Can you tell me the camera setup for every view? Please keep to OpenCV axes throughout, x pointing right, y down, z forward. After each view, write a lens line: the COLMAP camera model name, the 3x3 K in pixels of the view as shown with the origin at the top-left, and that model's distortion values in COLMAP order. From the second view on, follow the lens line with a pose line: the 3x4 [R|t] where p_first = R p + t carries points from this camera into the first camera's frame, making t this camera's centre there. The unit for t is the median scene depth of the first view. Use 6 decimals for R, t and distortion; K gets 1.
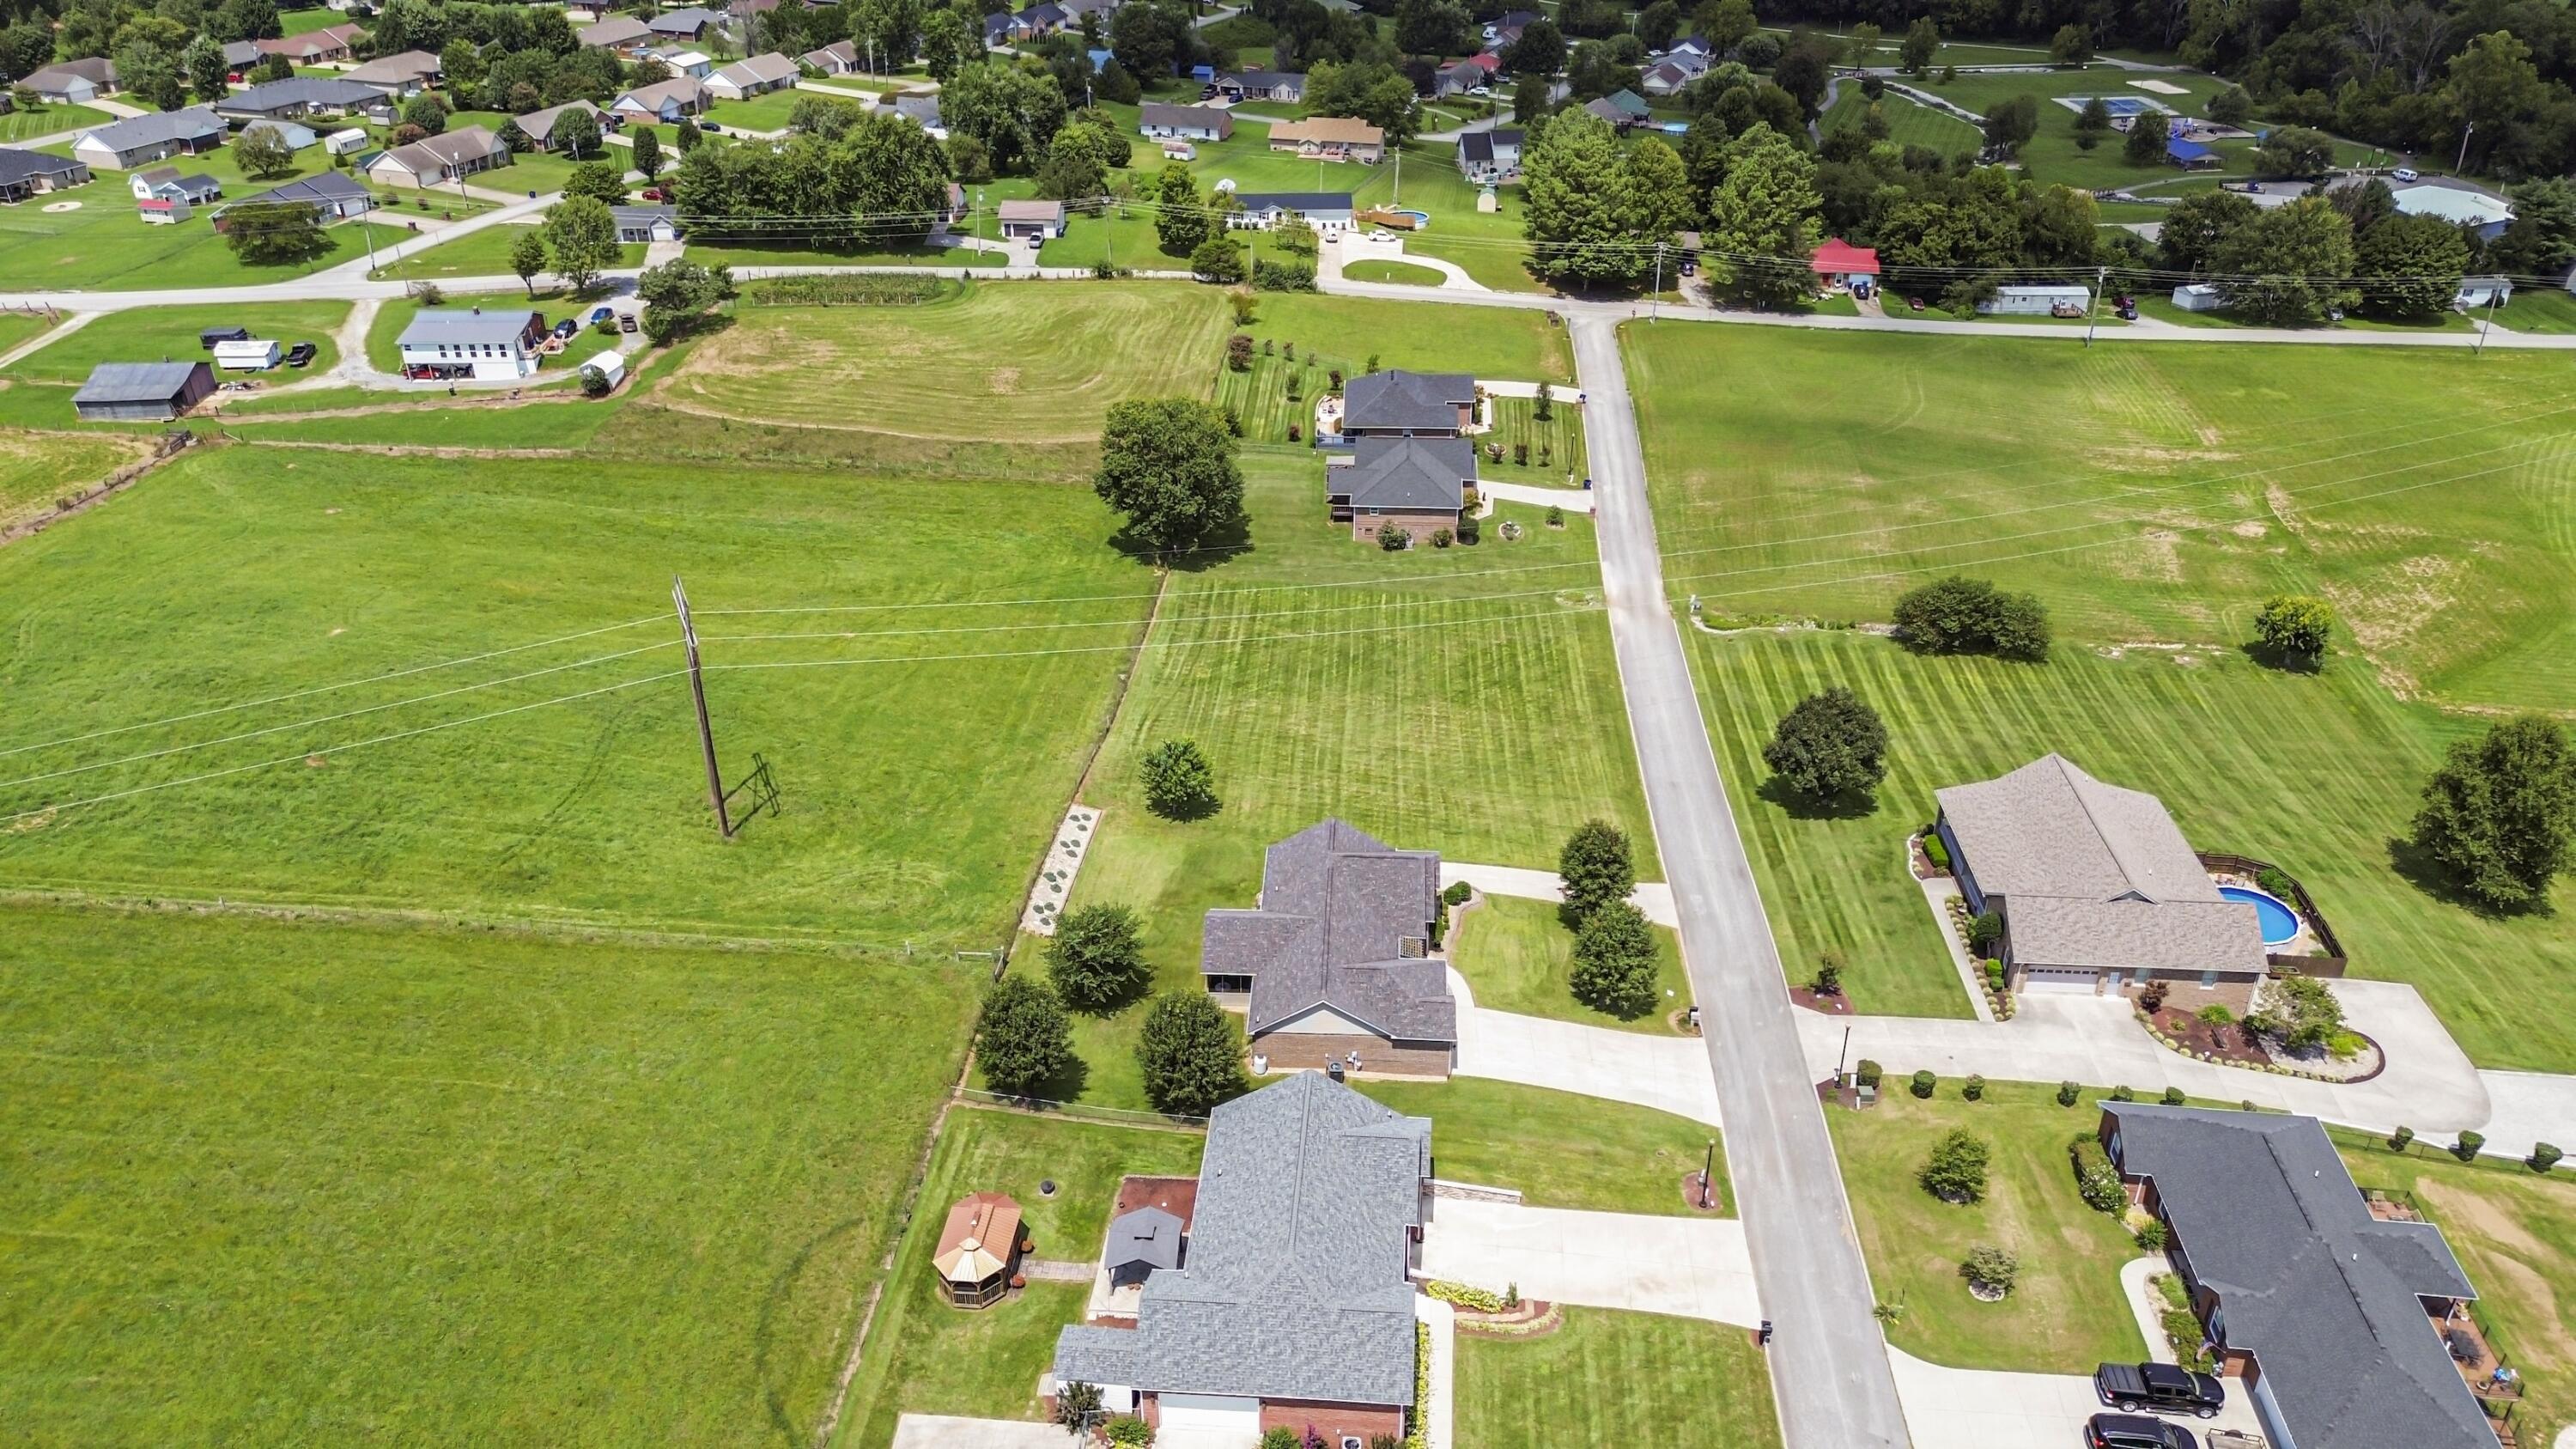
lens RADIAL K [[1799.6, 0, 1300.6], [0, 1799.6, 728.6], [0, 0, 1]] dist [0.090273, -0.095585]
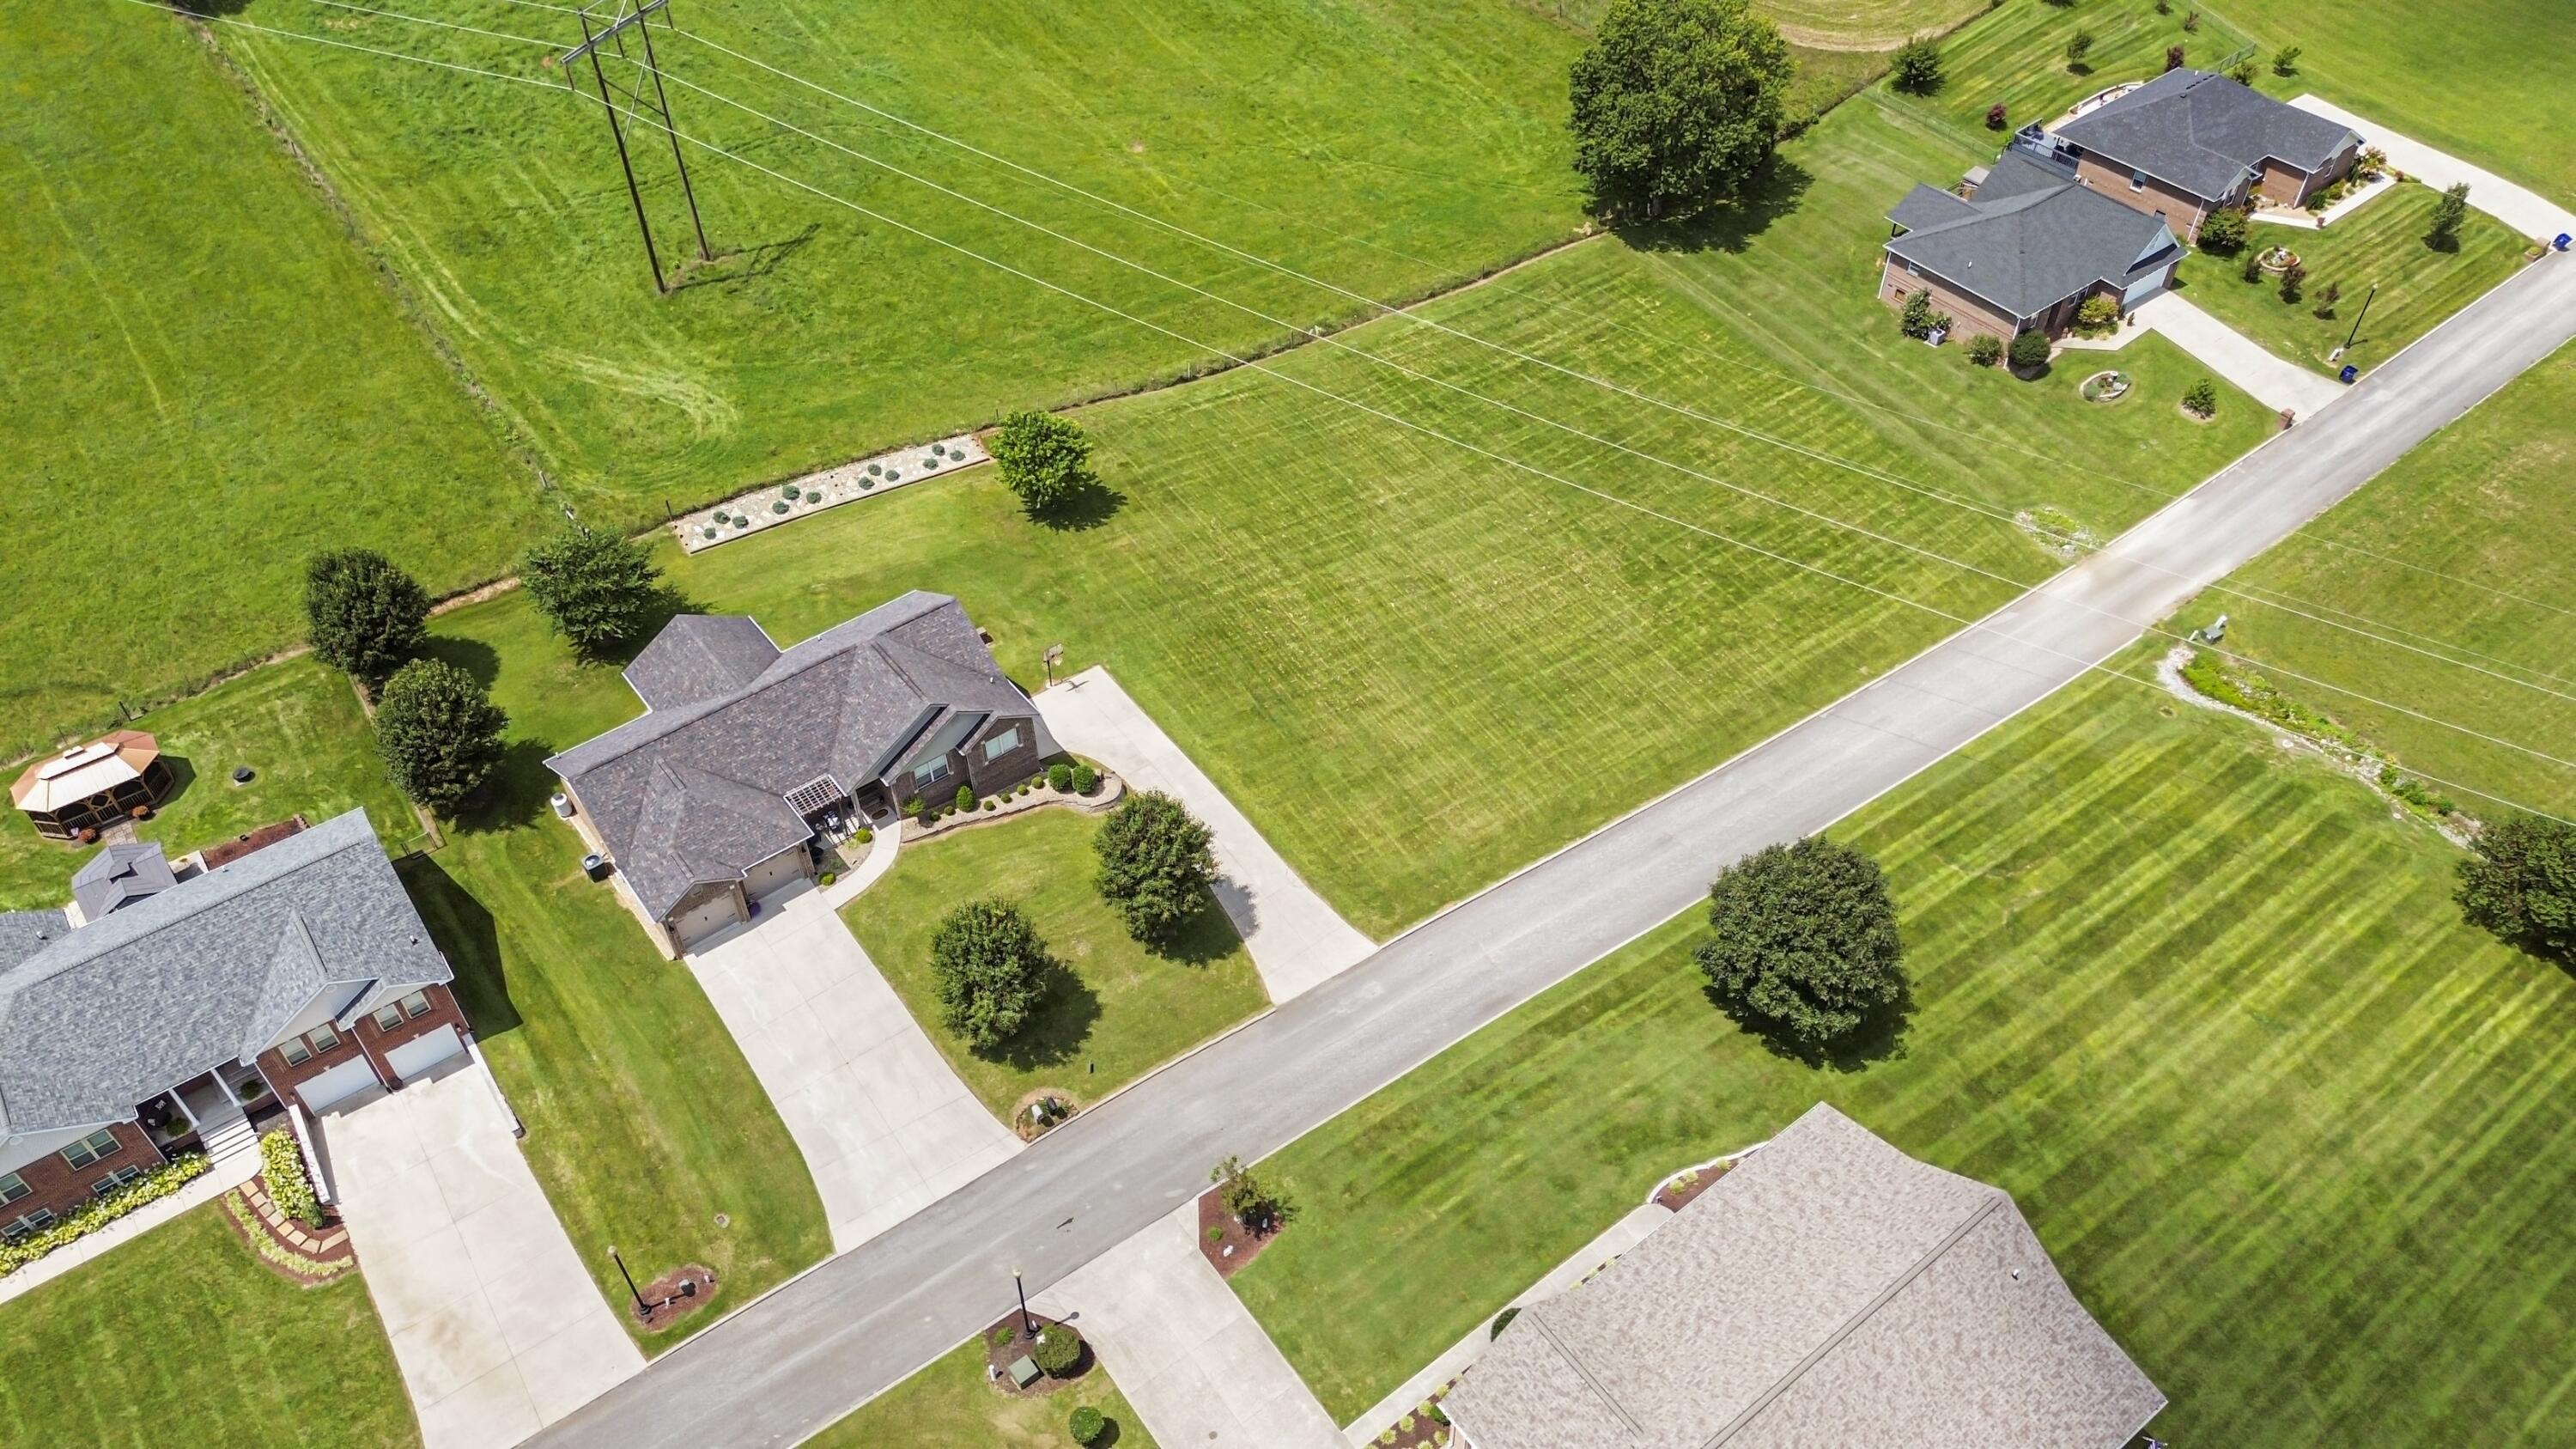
lens RADIAL K [[1799.6, 0, 1300.6], [0, 1799.6, 728.6], [0, 0, 1]] dist [0.090273, -0.095585]
pose [[0.660087, 0.534452, -0.527870, 0.353553], [-0.371257, 0.842997, 0.389261, -0.163693], [0.653035, -0.060971, 0.754870, 0.356482]]
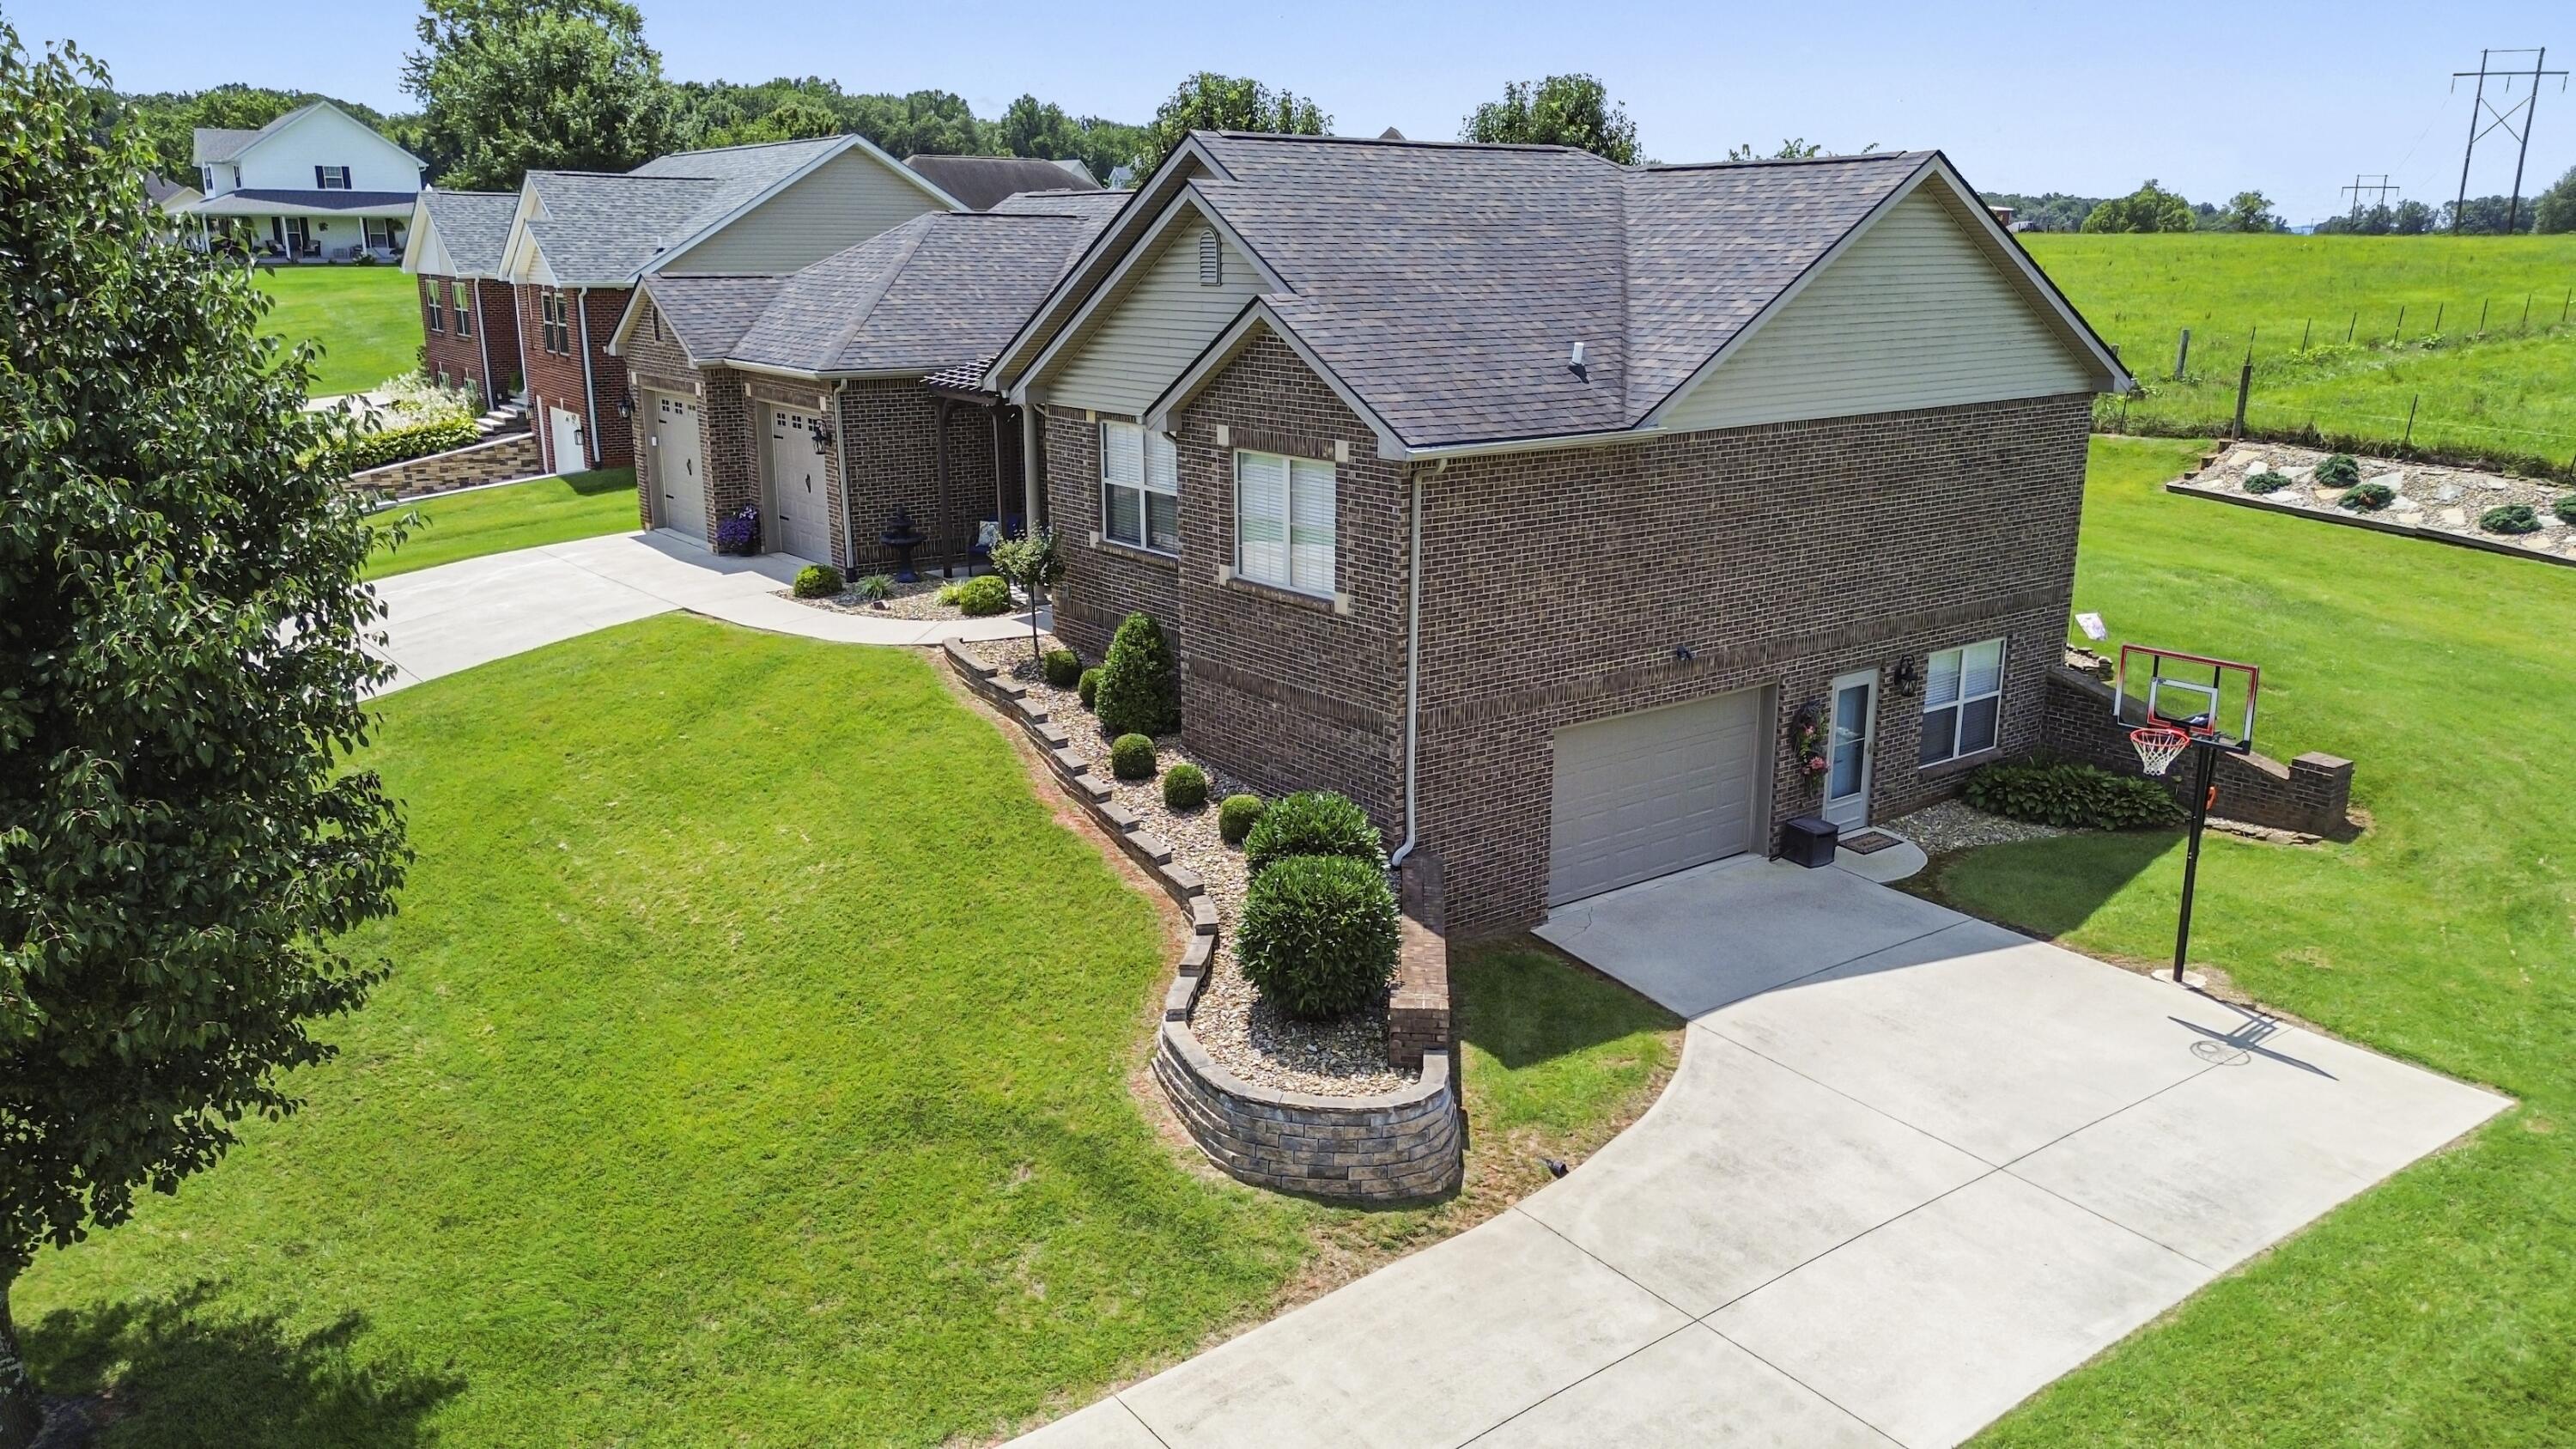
lens RADIAL K [[1799.6, 0, 1300.6], [0, 1799.6, 728.6], [0, 0, 1]] dist [0.090273, -0.095585]
pose [[-0.756861, 0.176394, -0.629323, 0.114267], [-0.318596, 0.741166, 0.590905, 0.005256], [0.570665, 0.647733, -0.504761, 0.720456]]
